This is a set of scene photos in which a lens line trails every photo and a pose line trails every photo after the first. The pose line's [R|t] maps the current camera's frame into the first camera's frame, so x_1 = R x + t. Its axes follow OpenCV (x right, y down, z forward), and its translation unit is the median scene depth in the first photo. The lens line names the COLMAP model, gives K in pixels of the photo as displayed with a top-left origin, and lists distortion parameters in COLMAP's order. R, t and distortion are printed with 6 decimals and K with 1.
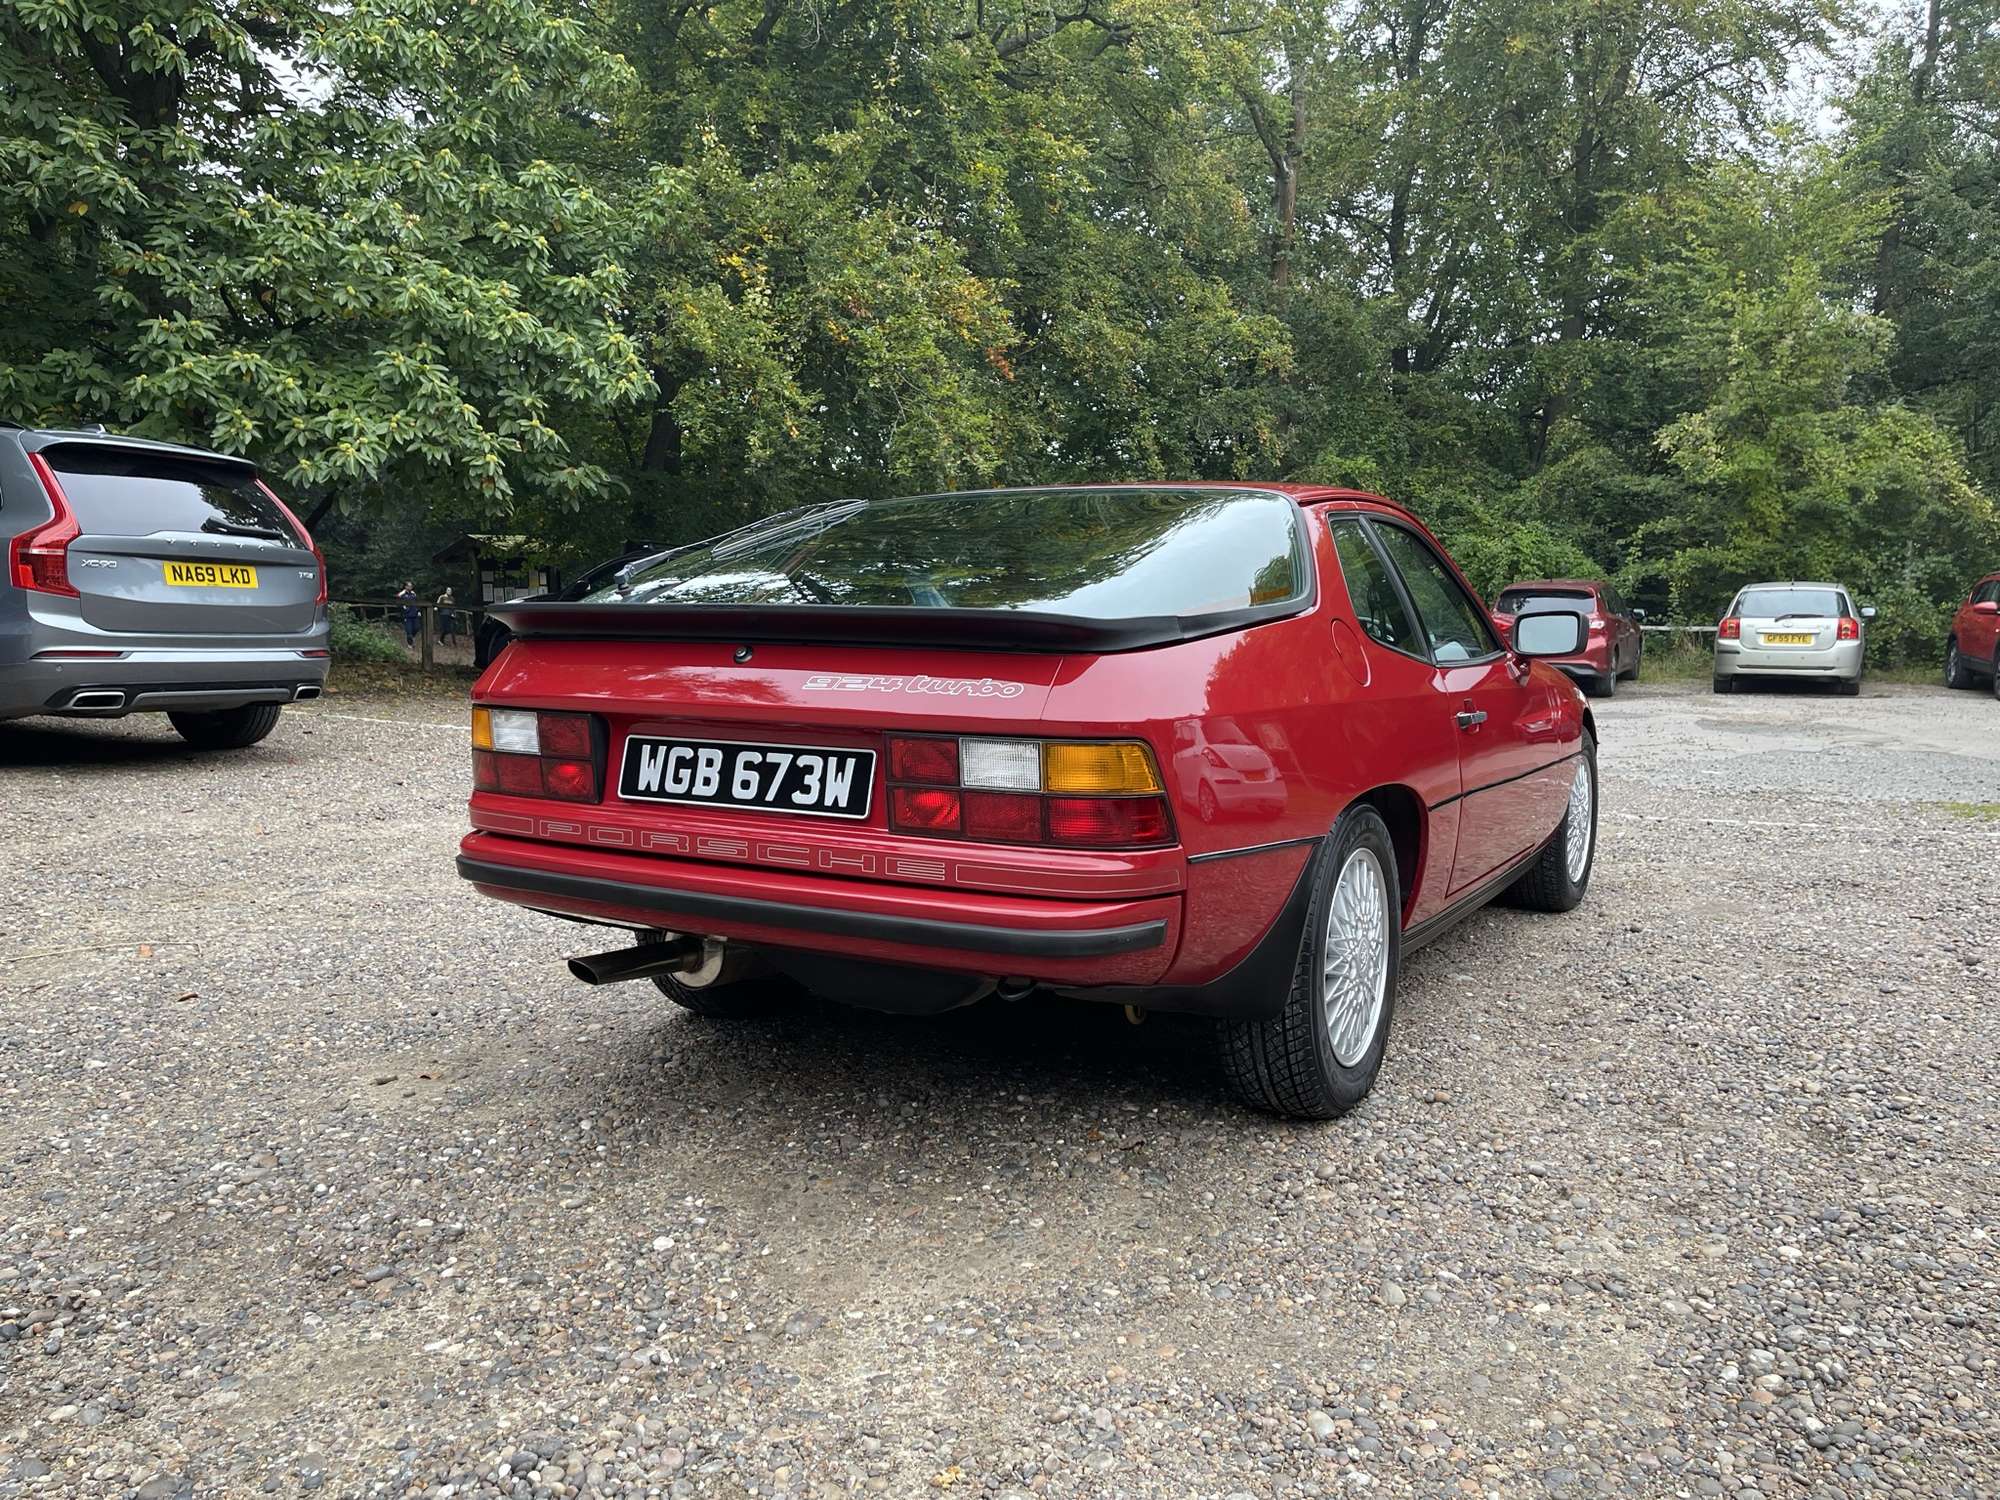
lens RADIAL K [[1517.7, 0, 990.2], [0, 1517.7, 753.0], [0, 0, 1]] dist [0.061479, -0.067230]
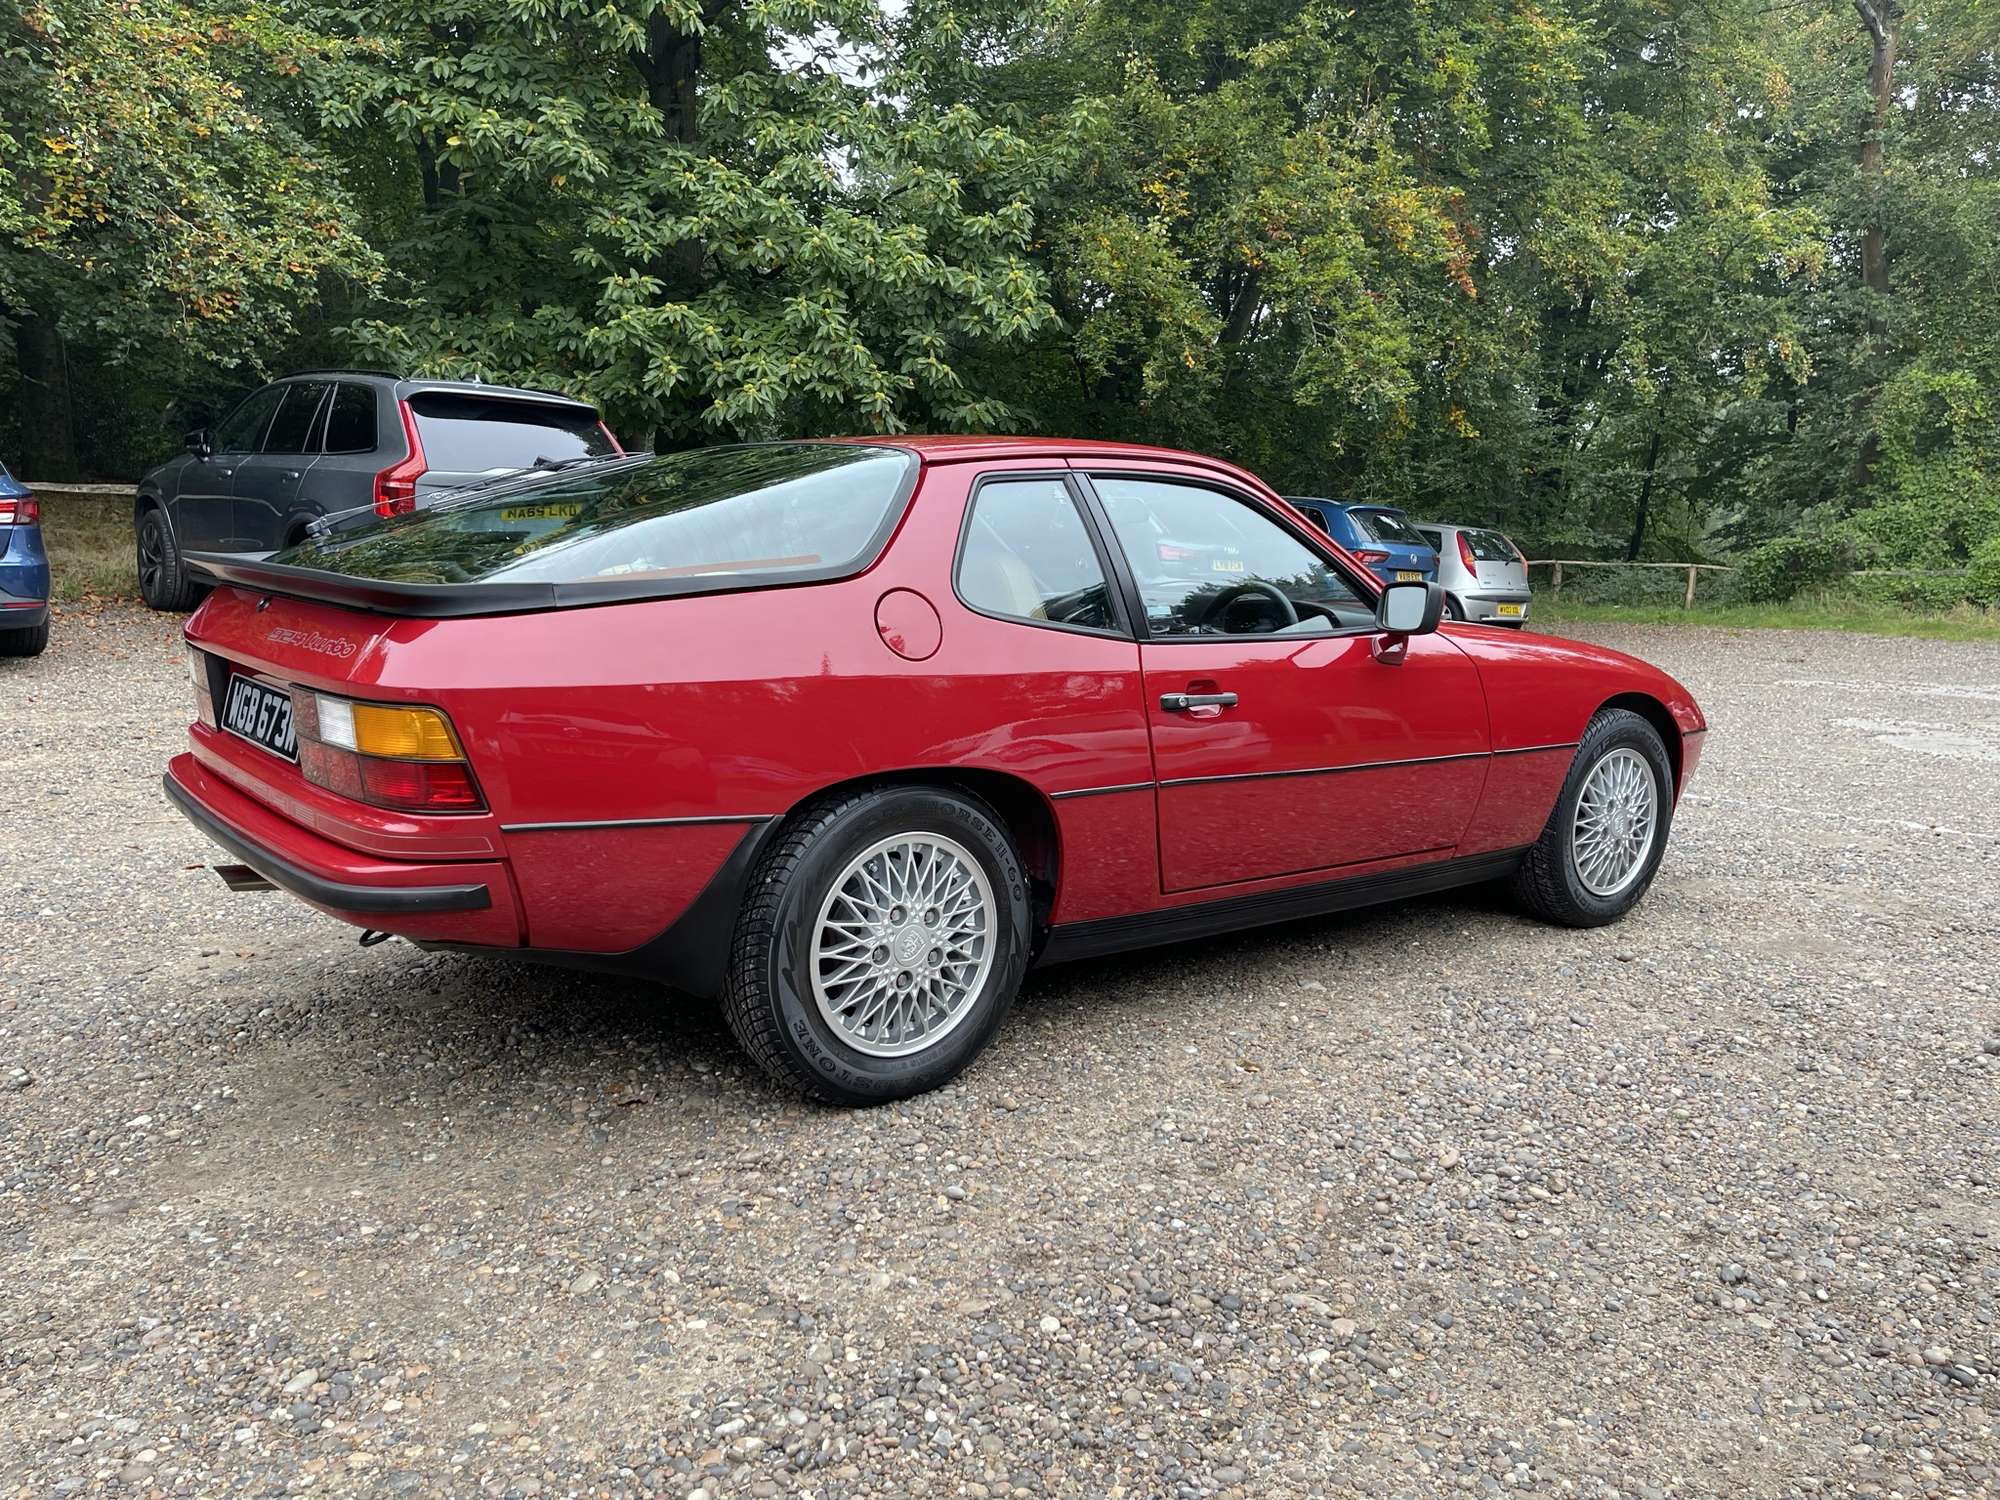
lens RADIAL K [[1517.7, 0, 990.2], [0, 1517.7, 753.0], [0, 0, 1]] dist [0.061479, -0.067230]
pose [[0.929574, 0.072102, -0.361517, 0.150100], [-0.054904, 0.996827, 0.057637, -0.010465], [0.364525, -0.033729, 0.930582, 0.033551]]
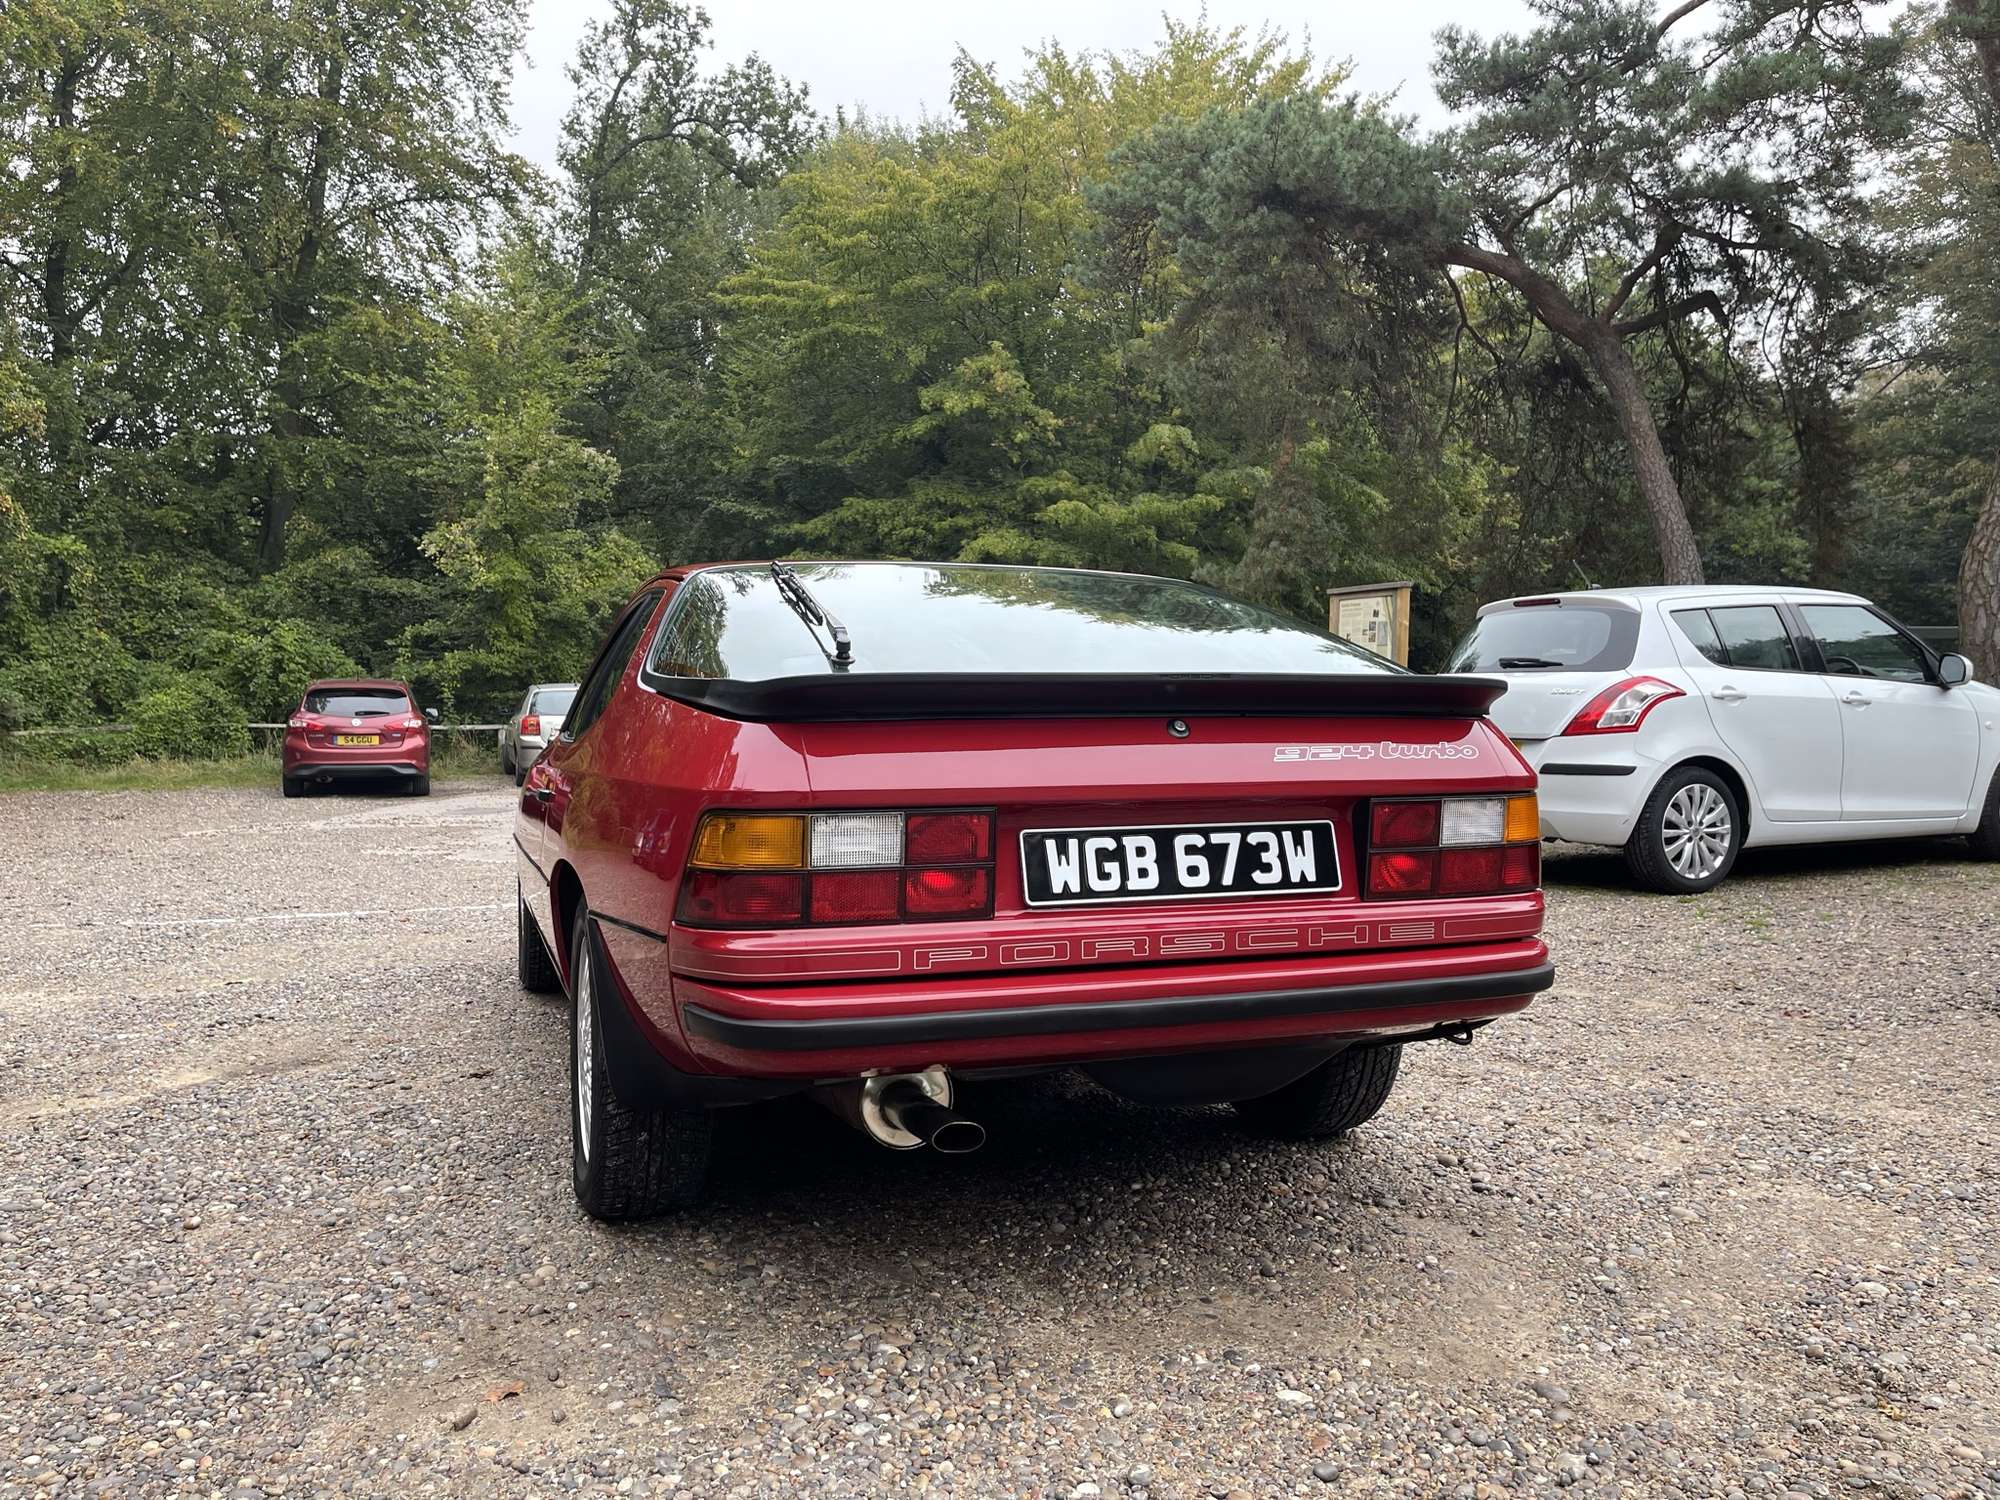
lens RADIAL K [[1513.4, 0, 1015.6], [0, 1513.4, 725.4], [0, 0, 1]] dist [0.067266, -0.088745]
pose [[0.640765, -0.015621, 0.767578, -0.191355], [0.080824, 0.995610, -0.047209, -0.006562], [-0.763471, 0.092289, 0.639215, 0.102428]]
